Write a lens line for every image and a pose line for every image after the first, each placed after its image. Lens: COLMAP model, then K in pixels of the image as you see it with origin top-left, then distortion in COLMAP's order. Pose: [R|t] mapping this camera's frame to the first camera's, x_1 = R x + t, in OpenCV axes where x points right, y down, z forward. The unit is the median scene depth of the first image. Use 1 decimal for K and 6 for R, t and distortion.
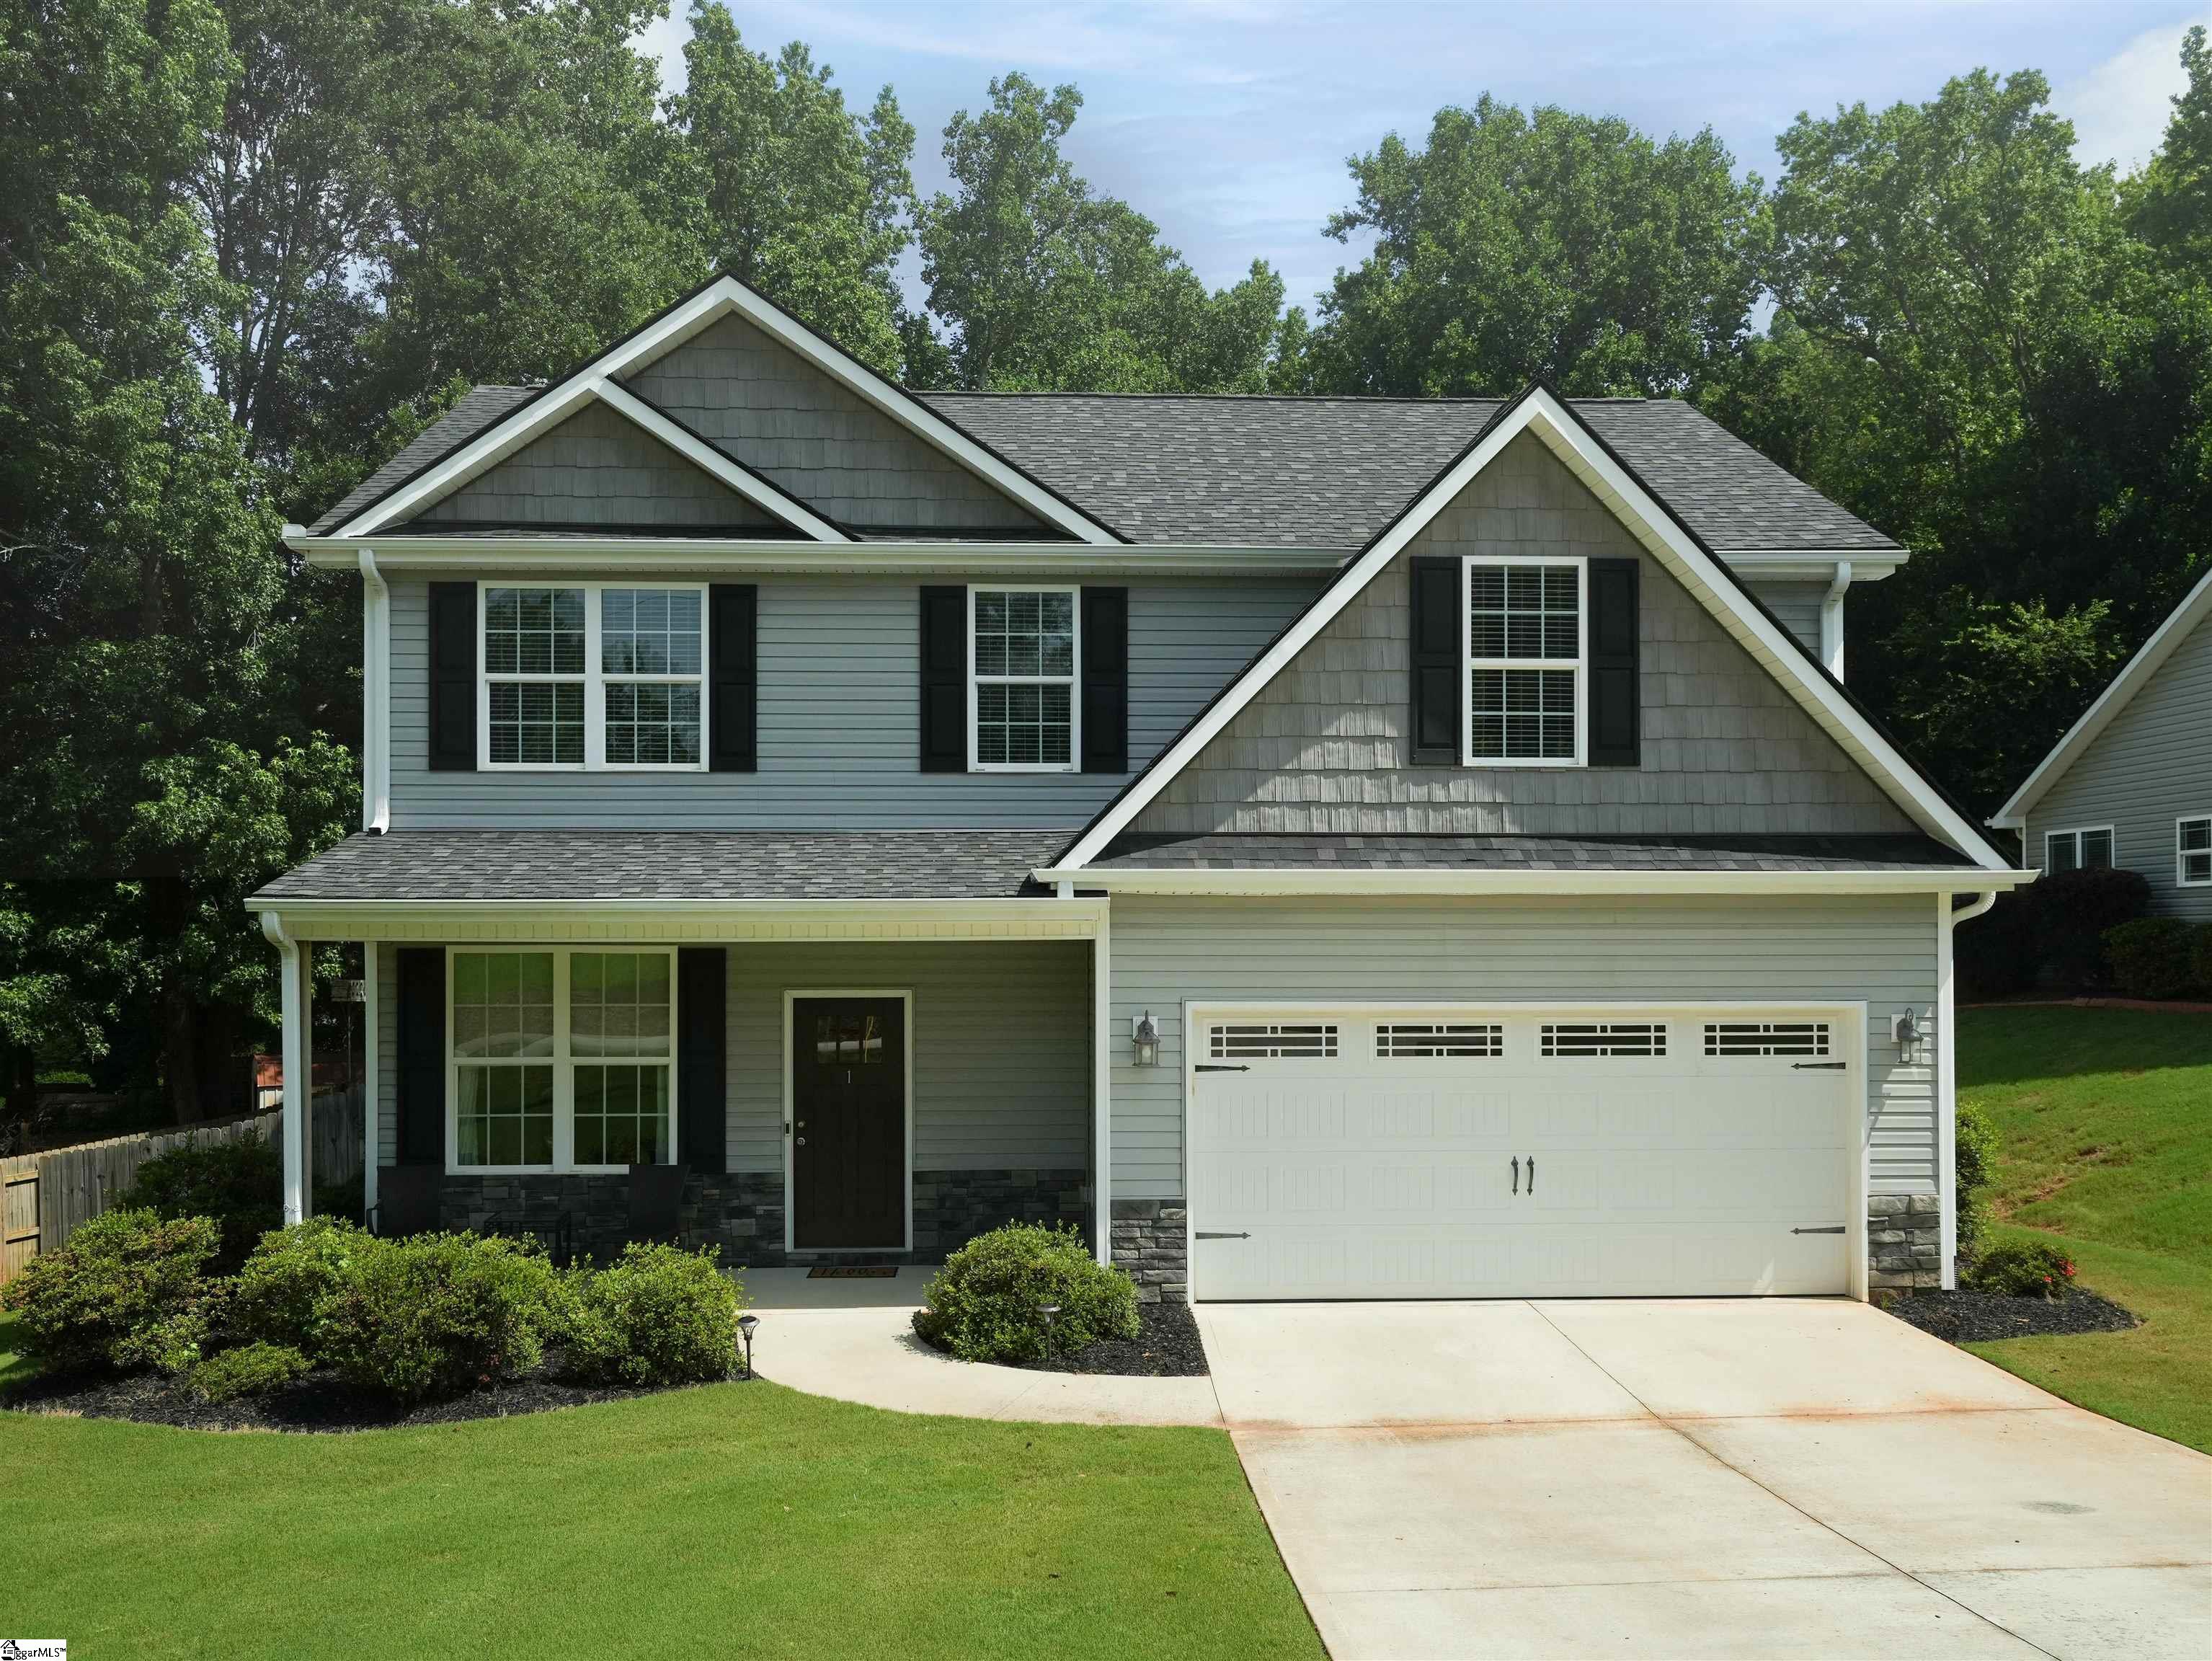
lens RADIAL K [[1786.7, 0, 1106.0], [0, 1786.7, 830.5], [0, 0, 1]] dist [0.011243, -0.010084]
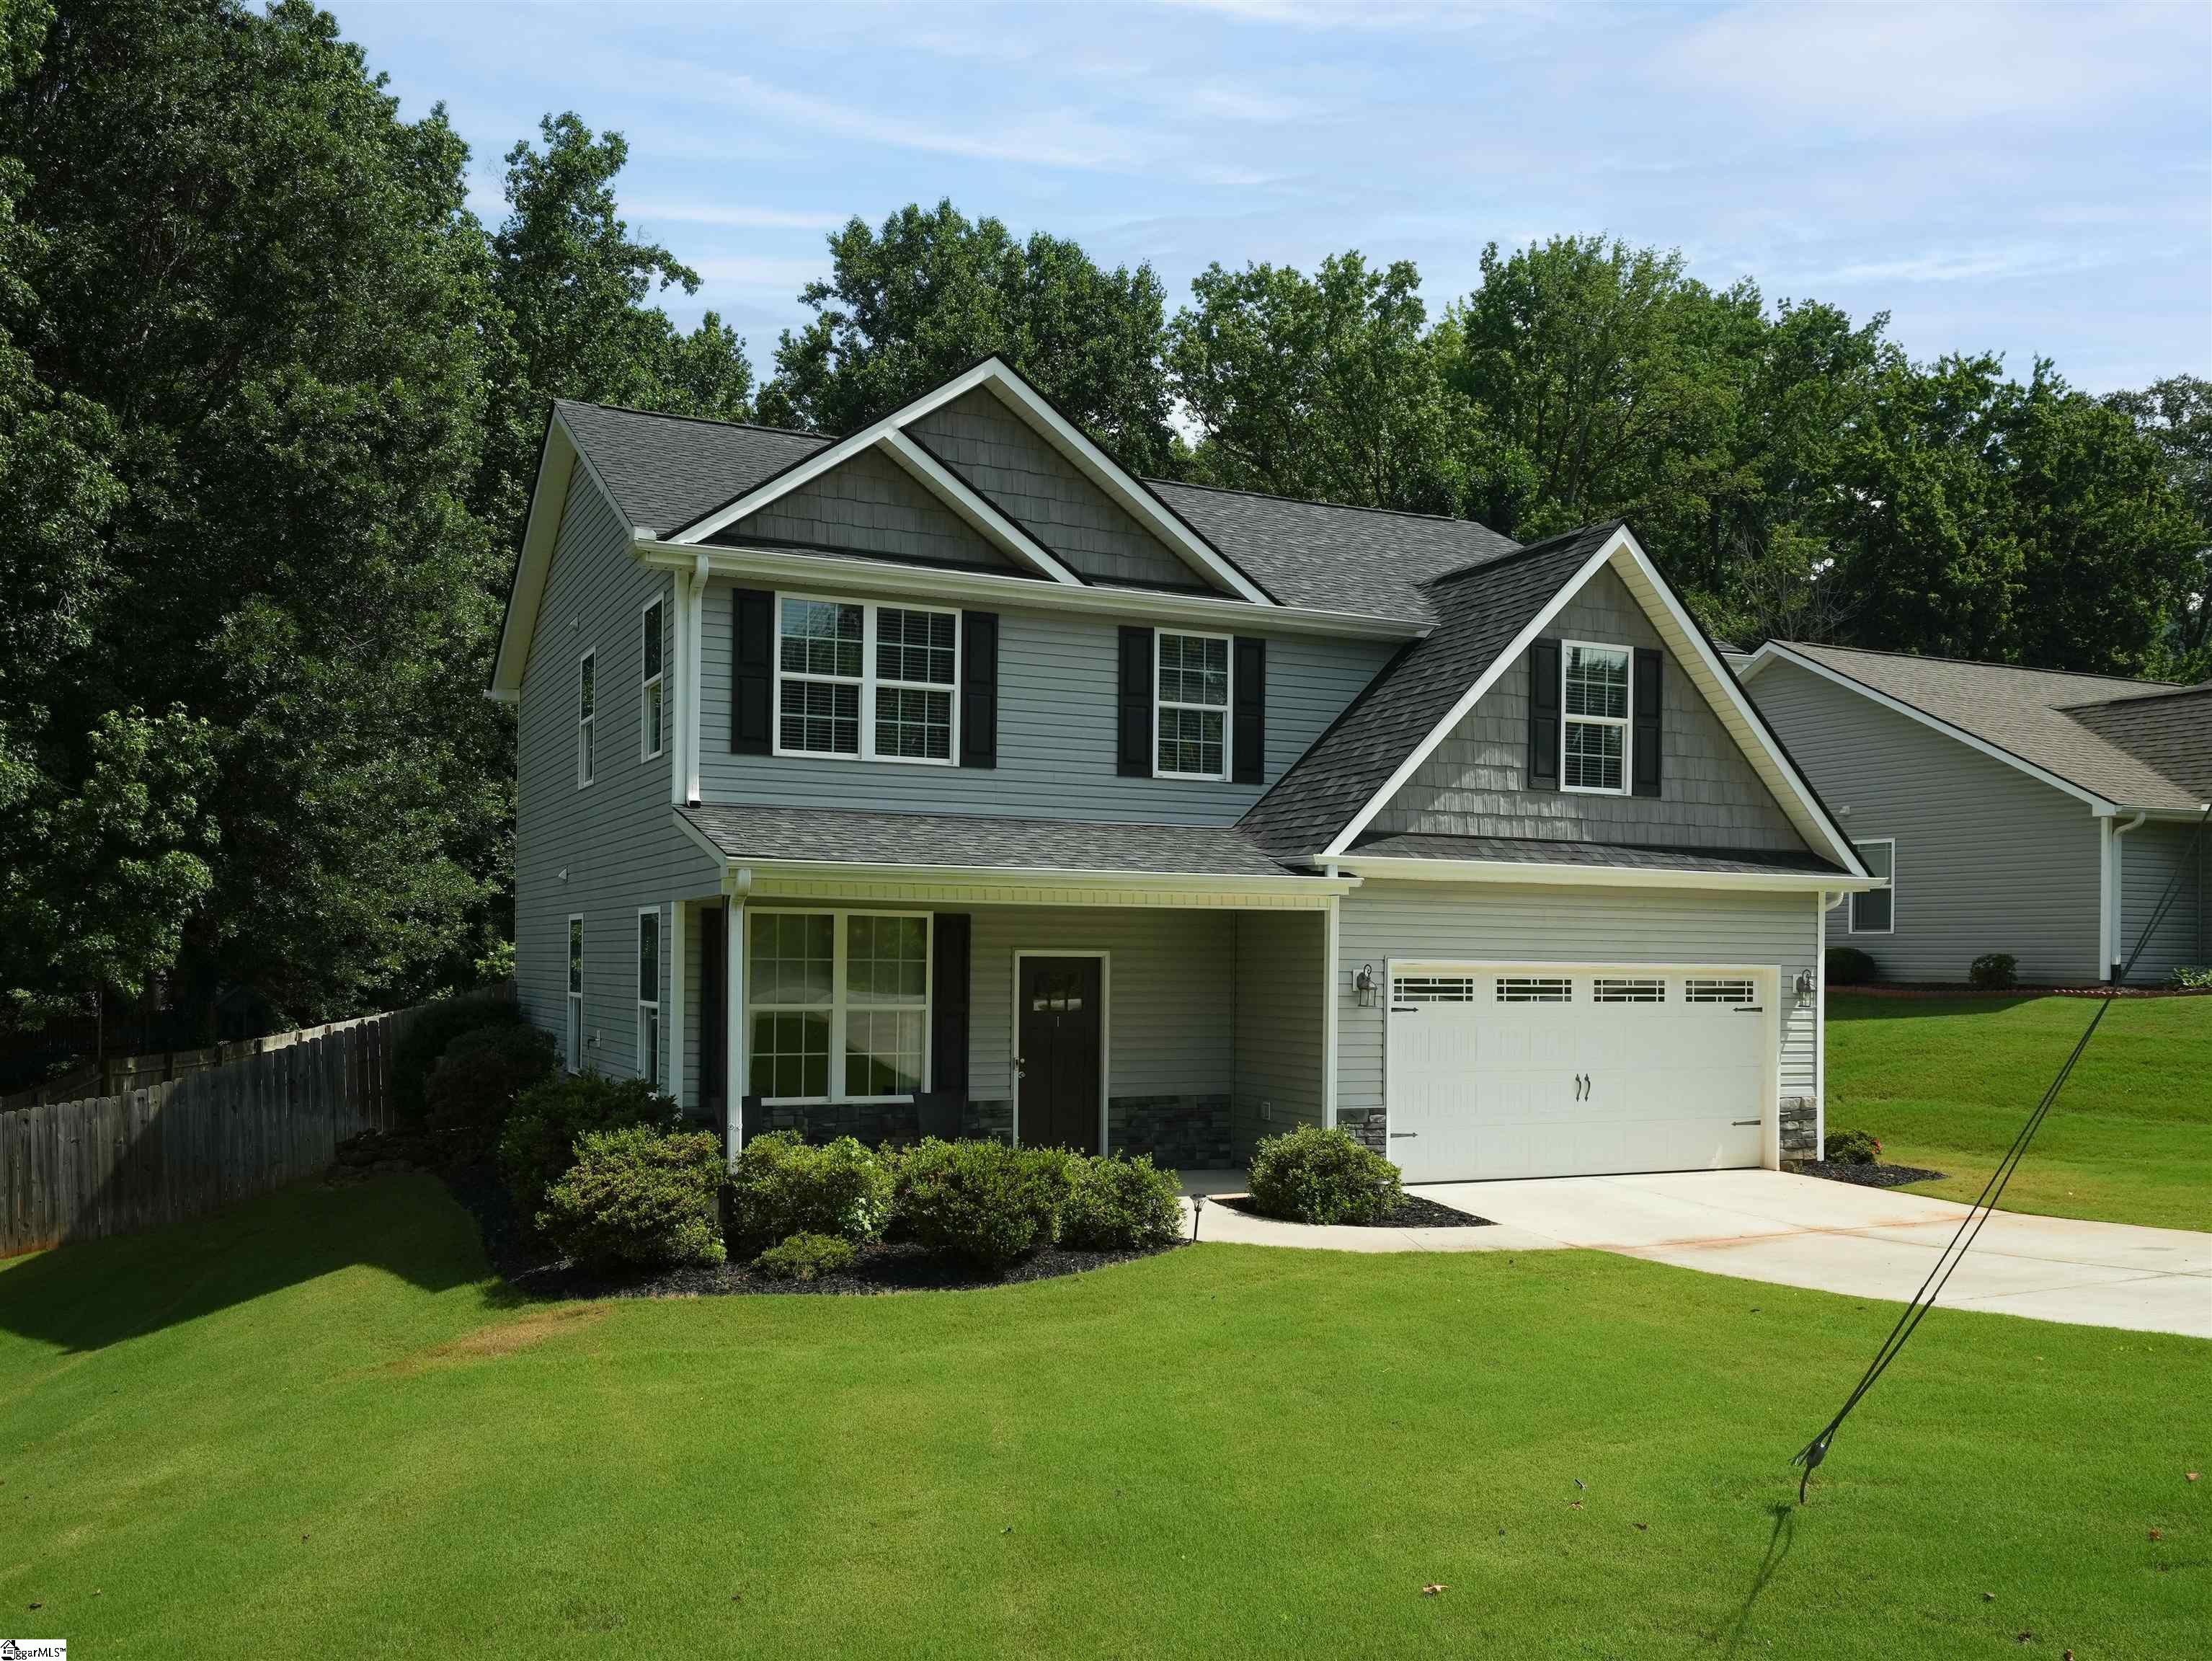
lens RADIAL K [[1626.5, 0, 1106.0], [0, 1626.5, 830.5], [0, 0, 1]] dist [0.009247, -0.007883]
pose [[0.939729, 0.038469, 0.339750, -0.521773], [-0.035094, 0.999255, -0.016073, 0.025155], [-0.340115, 0.003181, 0.940378, -0.060490]]
